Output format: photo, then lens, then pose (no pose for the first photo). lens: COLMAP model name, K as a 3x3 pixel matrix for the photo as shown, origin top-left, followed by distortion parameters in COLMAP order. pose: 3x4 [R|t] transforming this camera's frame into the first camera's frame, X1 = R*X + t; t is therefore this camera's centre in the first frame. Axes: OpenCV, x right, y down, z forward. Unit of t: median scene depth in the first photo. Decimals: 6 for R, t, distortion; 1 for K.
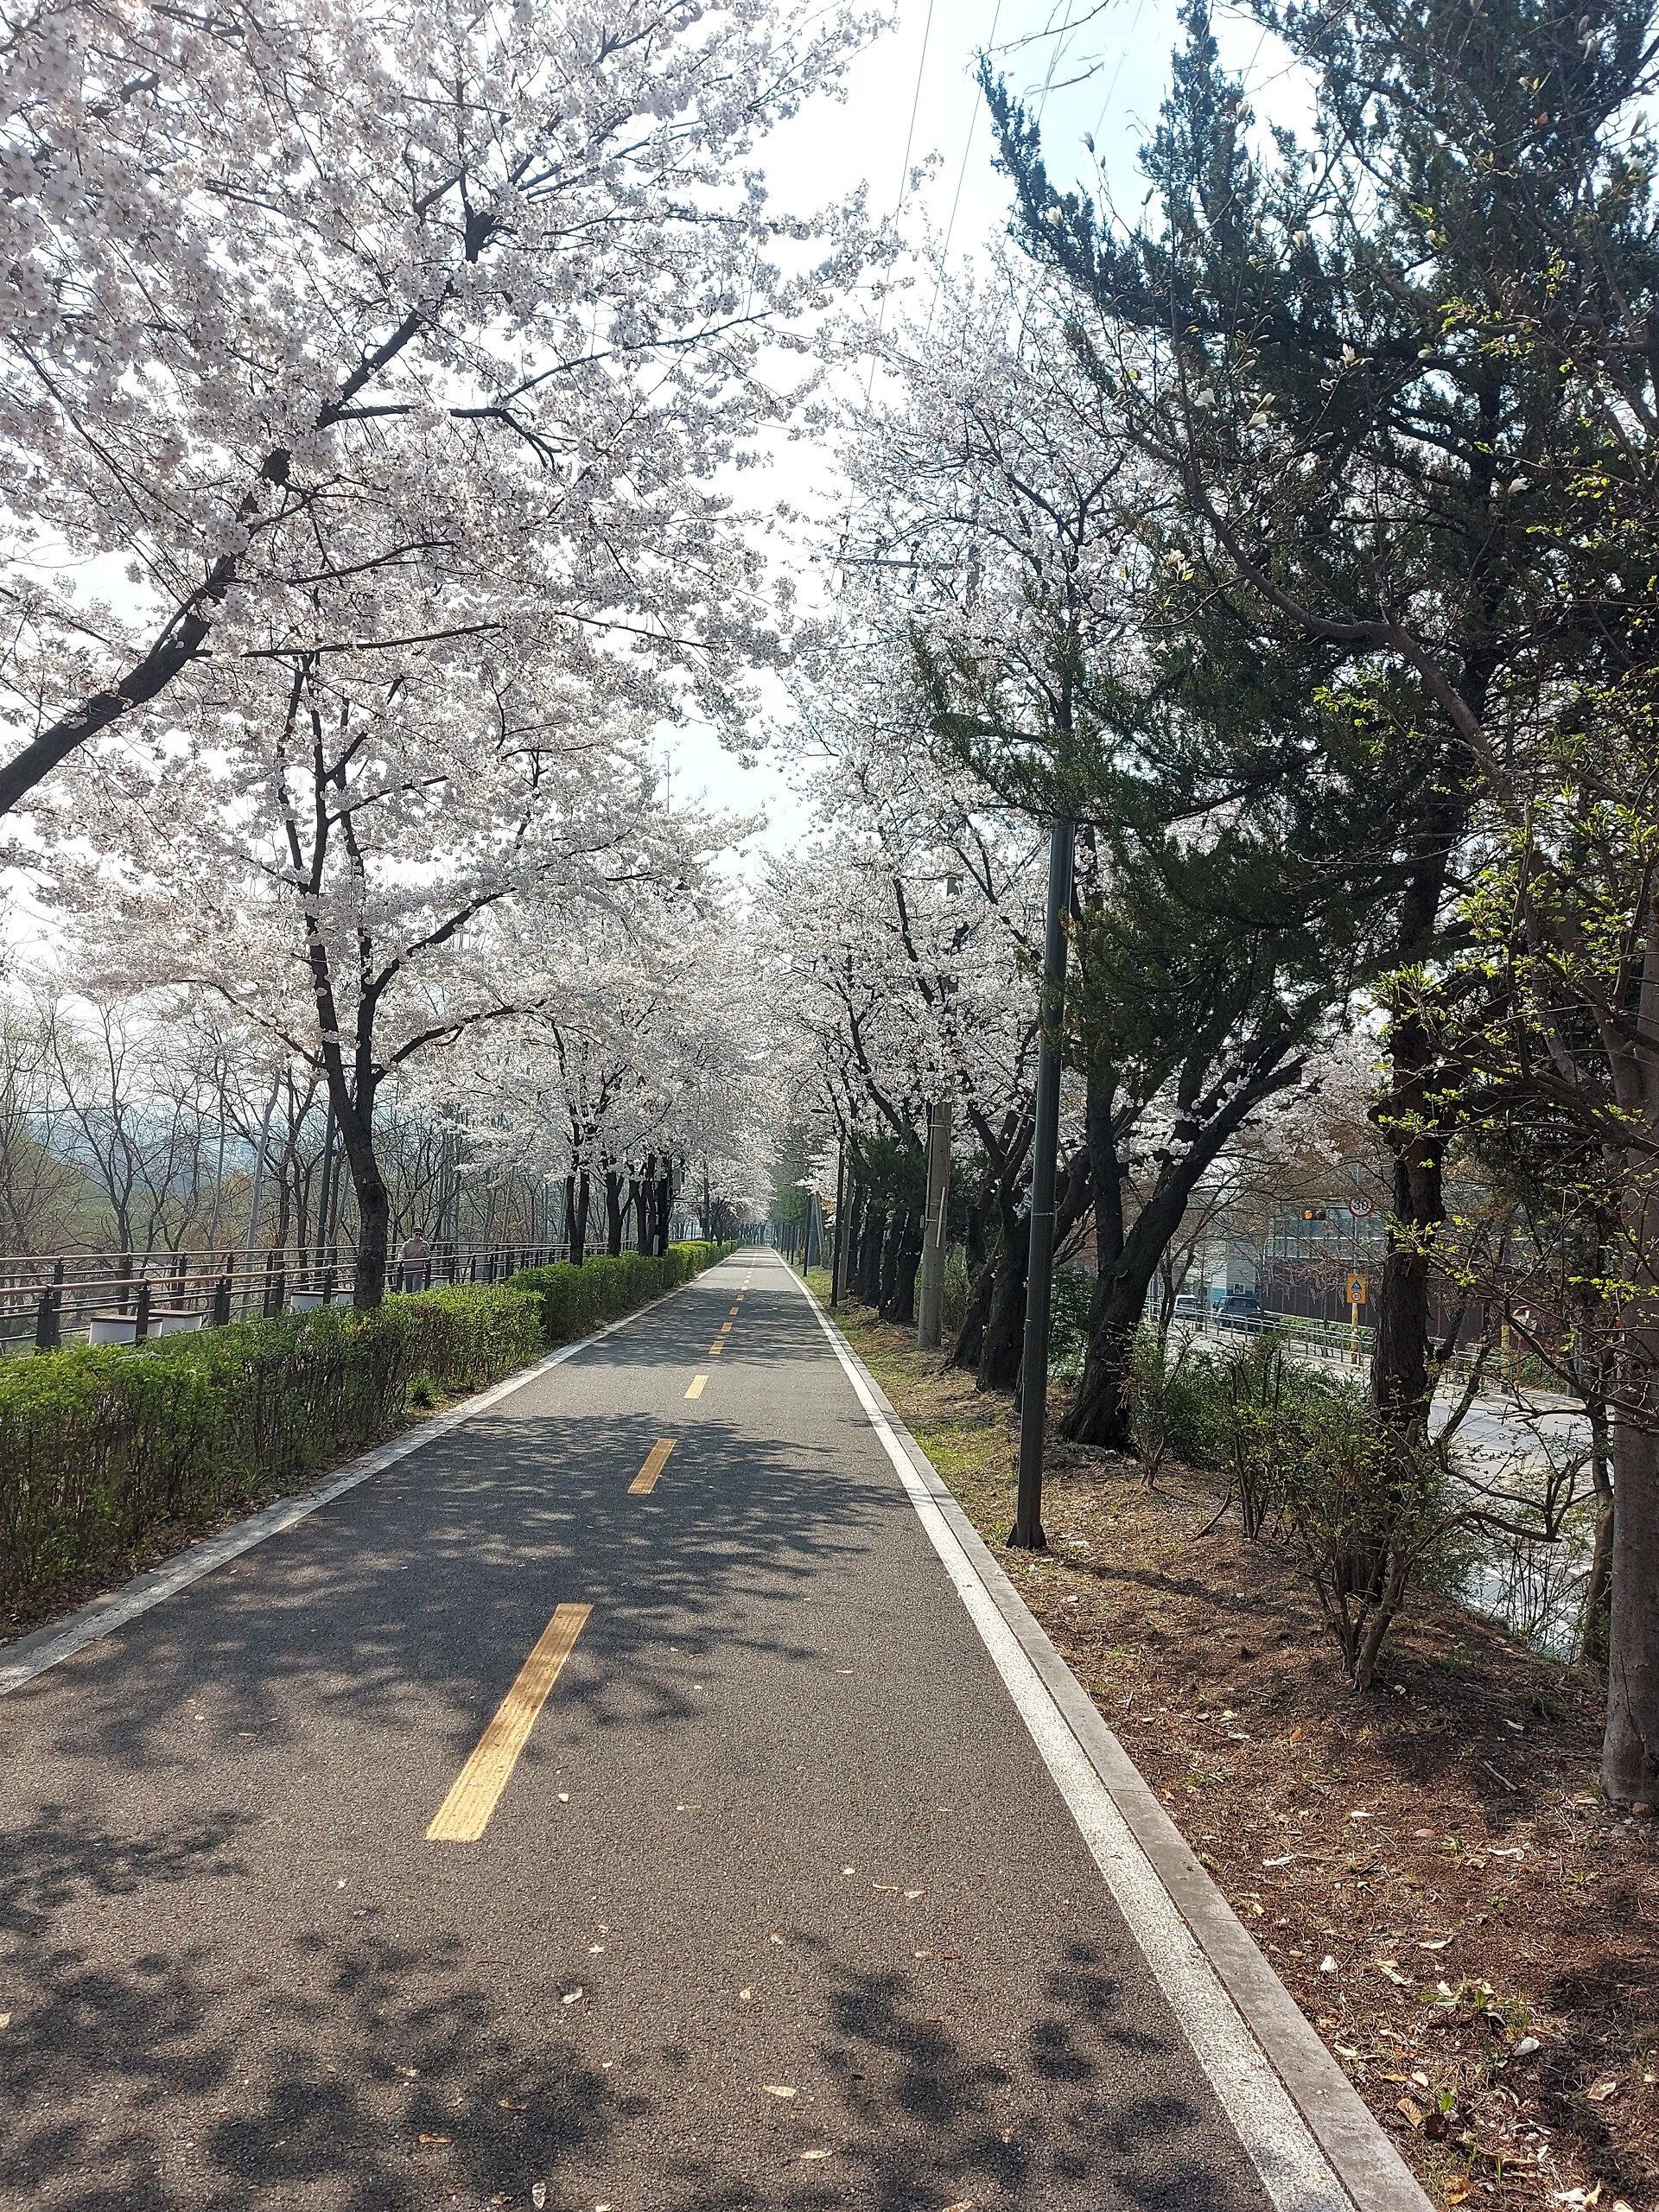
lens RADIAL K [[1575.0, 0, 829.5], [0, 1575.0, 1106.0], [0, 0, 1]] dist [0.082972, -0.000479]
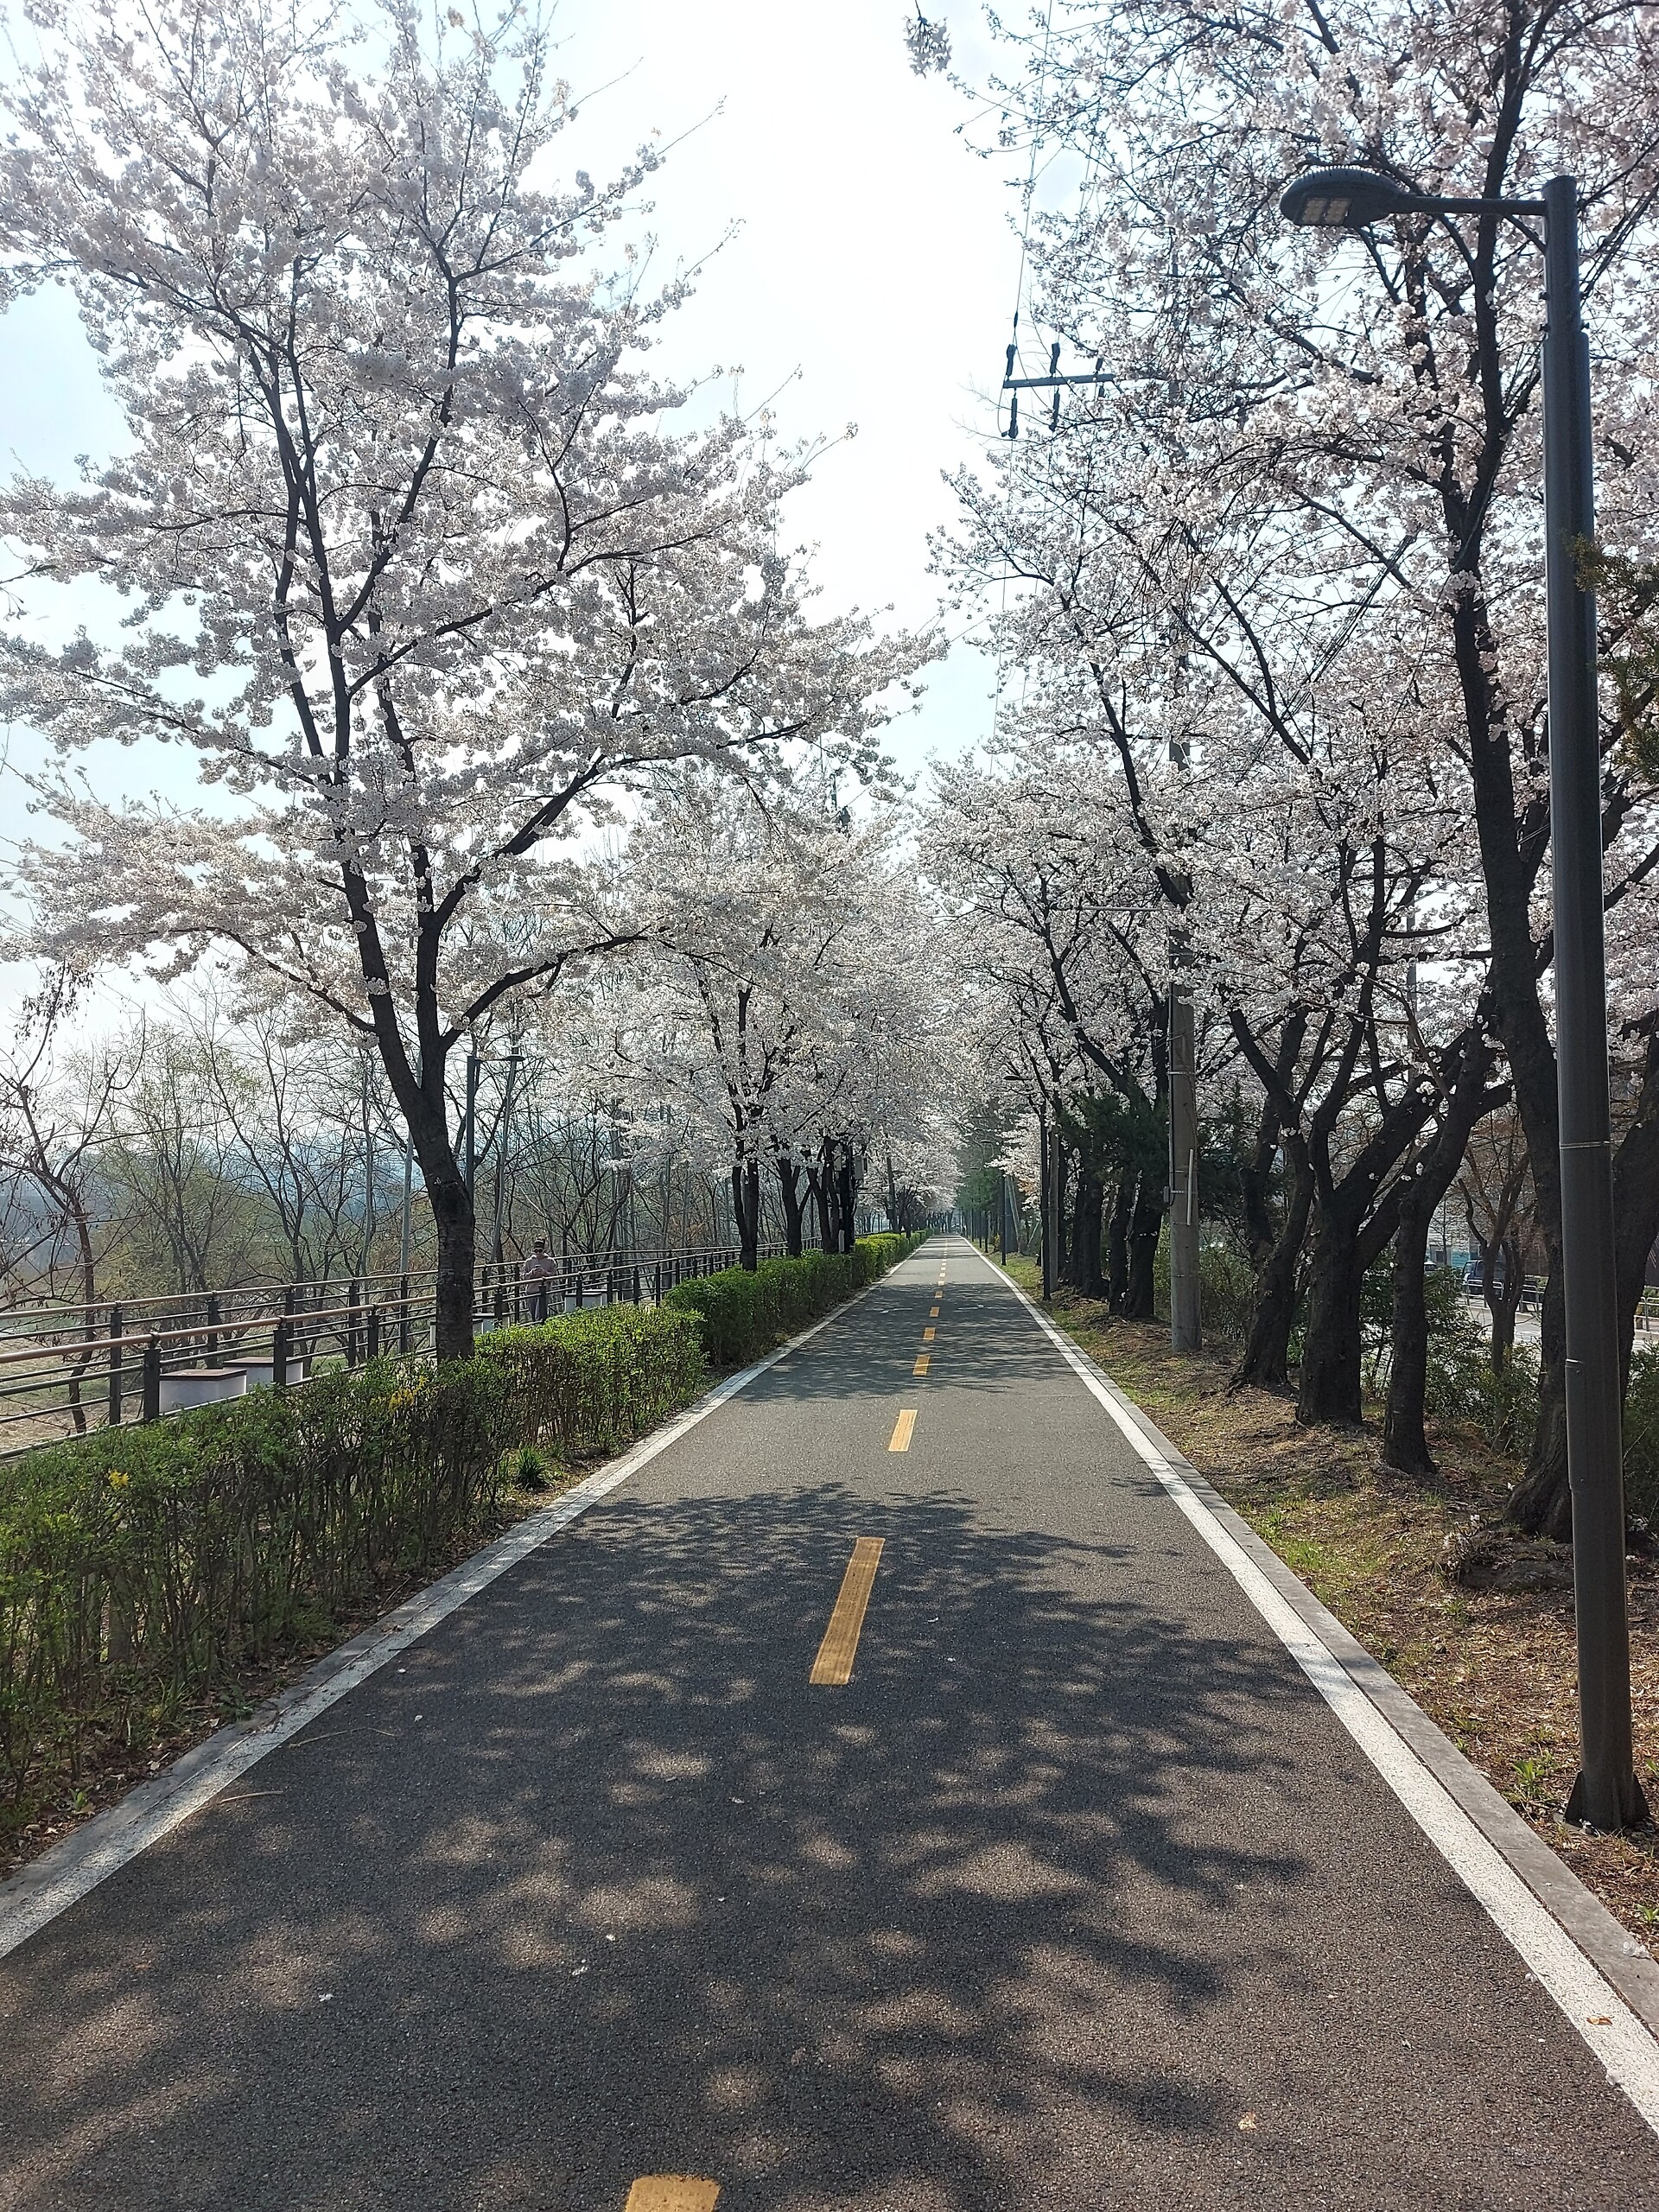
lens RADIAL K [[1565.2, 0, 839.1], [0, 1565.2, 1033.7], [0, 0, 1]] dist [0.099563, 0.000539]
pose [[0.991901, -0.073954, -0.103262, -0.019817], [0.069808, 0.996624, -0.043206, 0.017222], [0.106109, 0.035648, 0.993715, 0.210238]]
